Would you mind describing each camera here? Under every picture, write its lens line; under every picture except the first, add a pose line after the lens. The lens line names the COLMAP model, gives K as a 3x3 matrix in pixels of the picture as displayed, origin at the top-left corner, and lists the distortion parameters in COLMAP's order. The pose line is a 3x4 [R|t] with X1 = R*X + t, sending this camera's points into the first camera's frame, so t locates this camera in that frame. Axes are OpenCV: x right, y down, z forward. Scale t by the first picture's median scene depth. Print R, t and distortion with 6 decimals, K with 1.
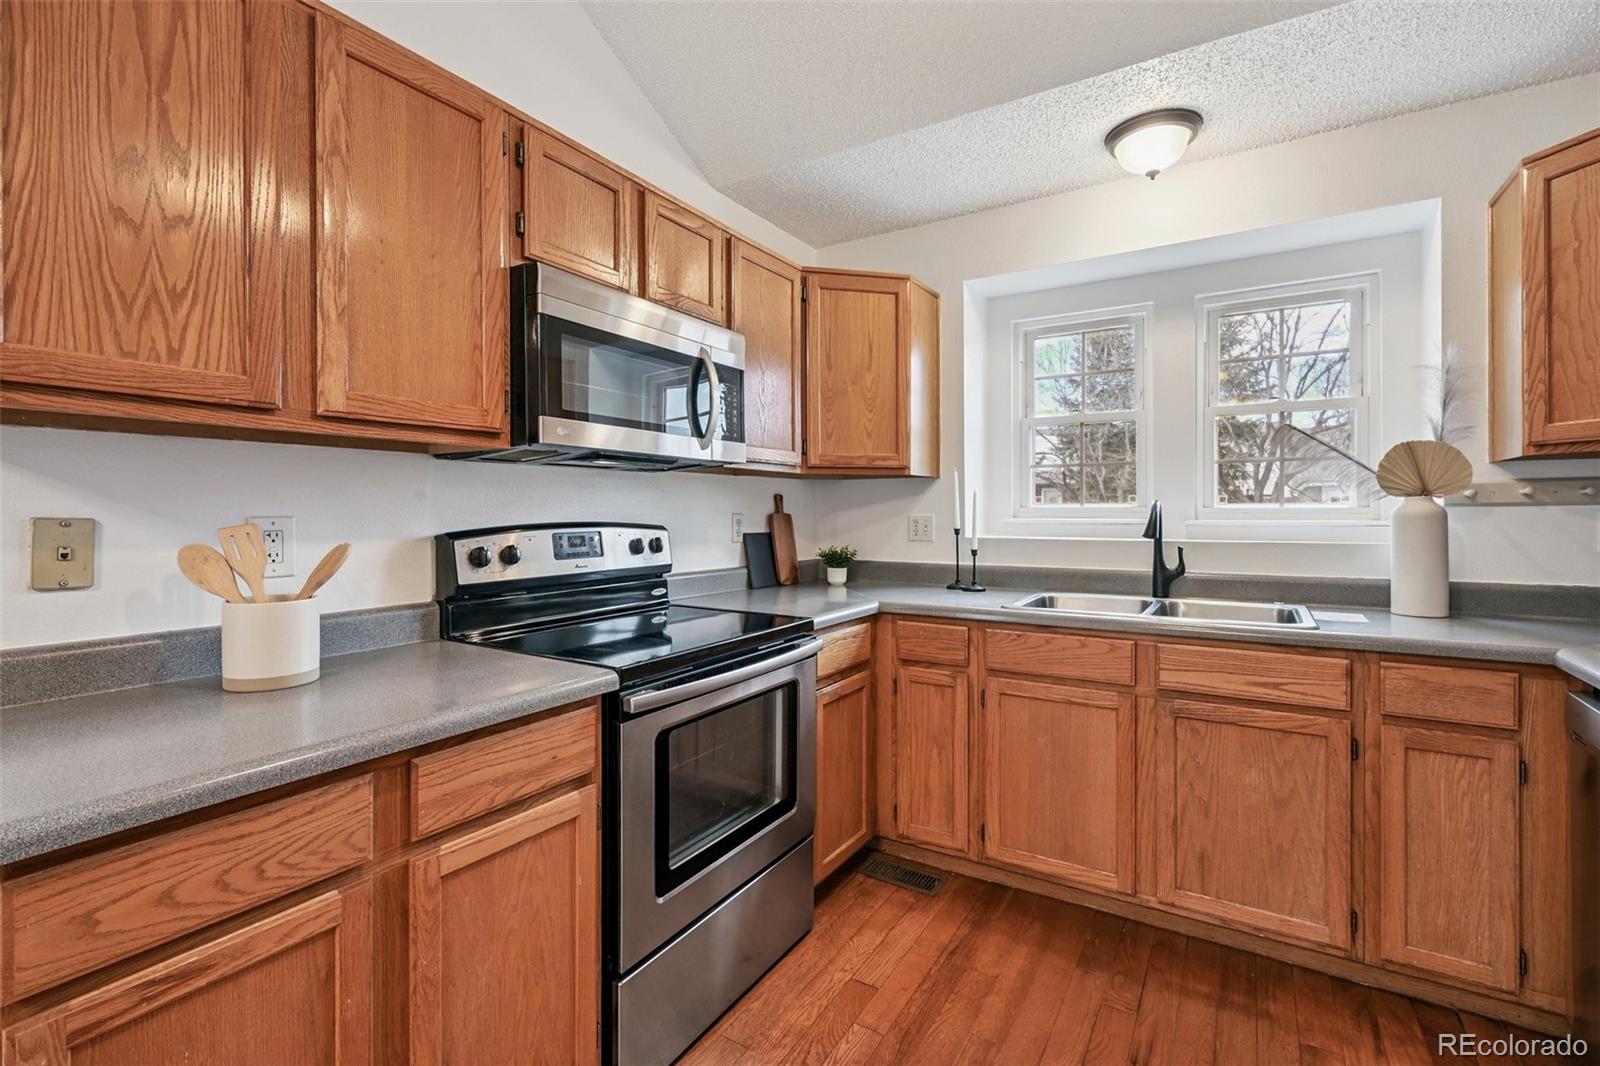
lens RADIAL K [[735.0, 0, 825.4], [0, 735.0, 509.4], [0, 0, 1]] dist [-0.004115, 0.000452]
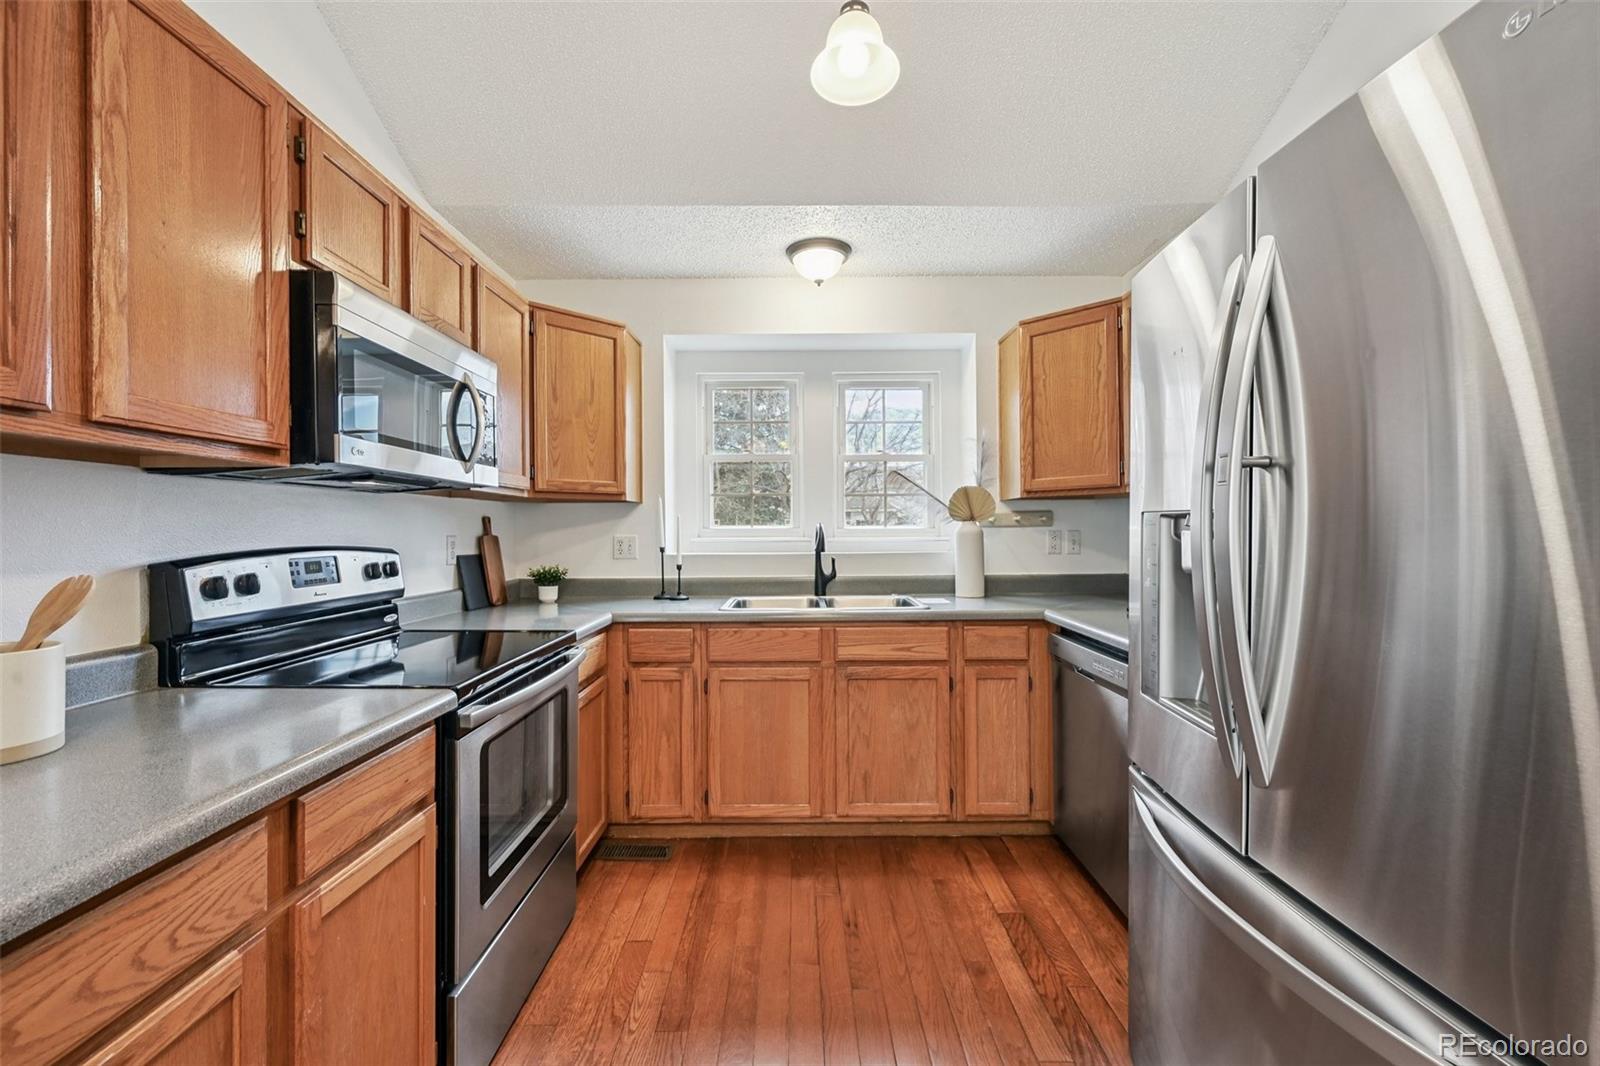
lens RADIAL K [[676.4, 0, 829.7], [0, 676.4, 522.2], [0, 0, 1]] dist [-0.002680, 0.000376]
pose [[0.838316, 0.002995, 0.545177, -0.300351], [0.003308, 0.999939, -0.010579, -0.002153], [-0.545175, 0.010672, 0.838254, -0.069404]]
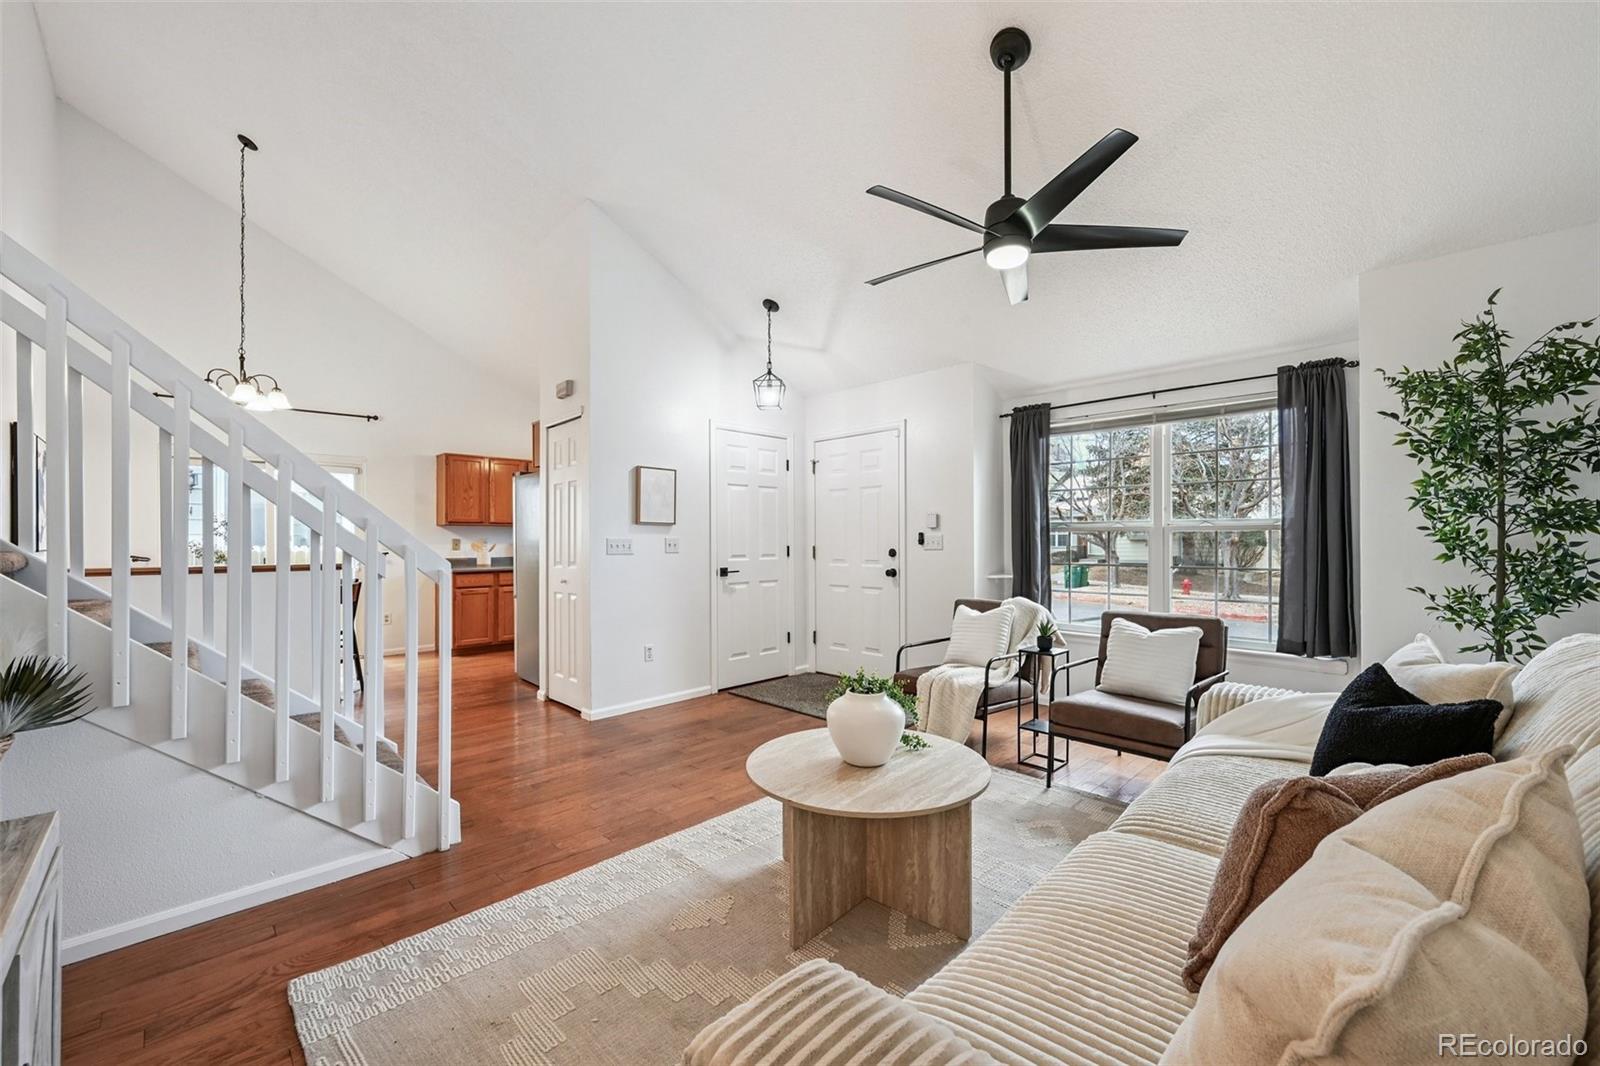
lens RADIAL K [[640.3, 0, 814.2], [0, 640.3, 538.0], [0, 0, 1]] dist [-0.000628, -0.001370]
pose [[0.972788, -0.002163, -0.231687, 2.485898], [0.000288, 0.999967, -0.008124, 0.035207], [0.231697, 0.007836, 0.972756, -2.794830]]
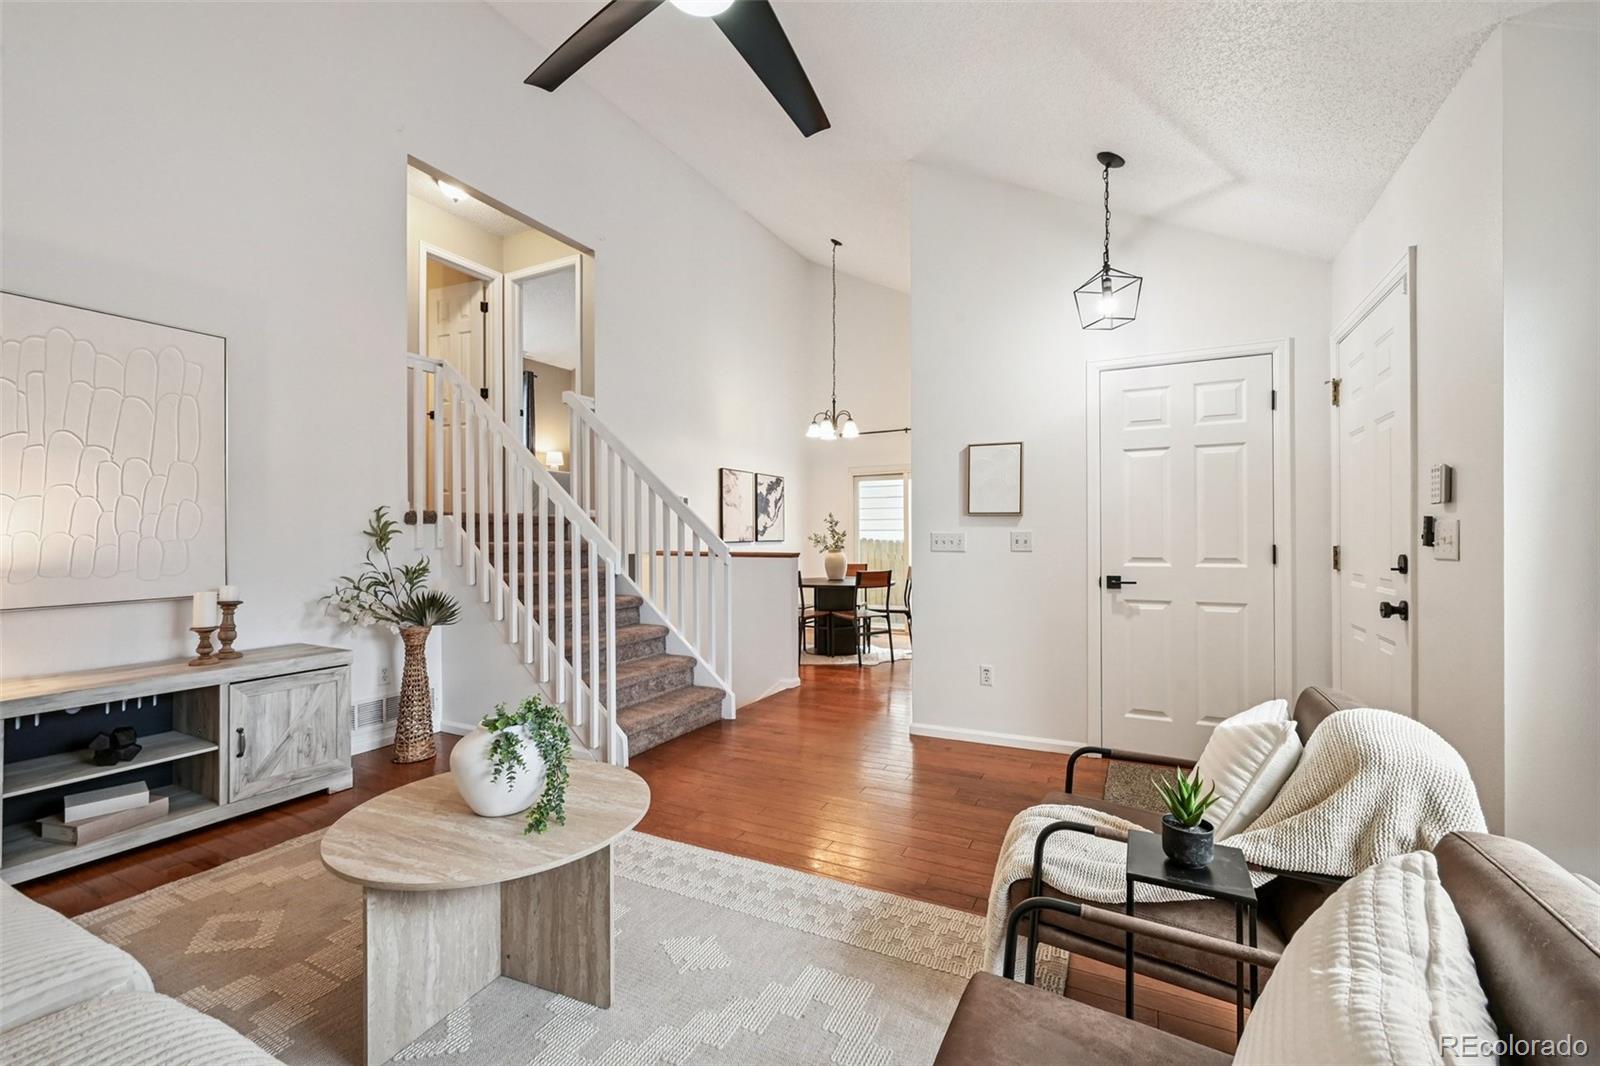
lens RADIAL K [[676.4, 0, 805.4], [0, 676.4, 532.4], [0, 0, 1]] dist [-0.002680, 0.000376]
pose [[0.065559, -0.003352, -0.997843, 3.442736], [-0.001294, 0.999993, -0.003444, 0.021584], [0.997848, 0.001517, 0.065554, -1.075842]]
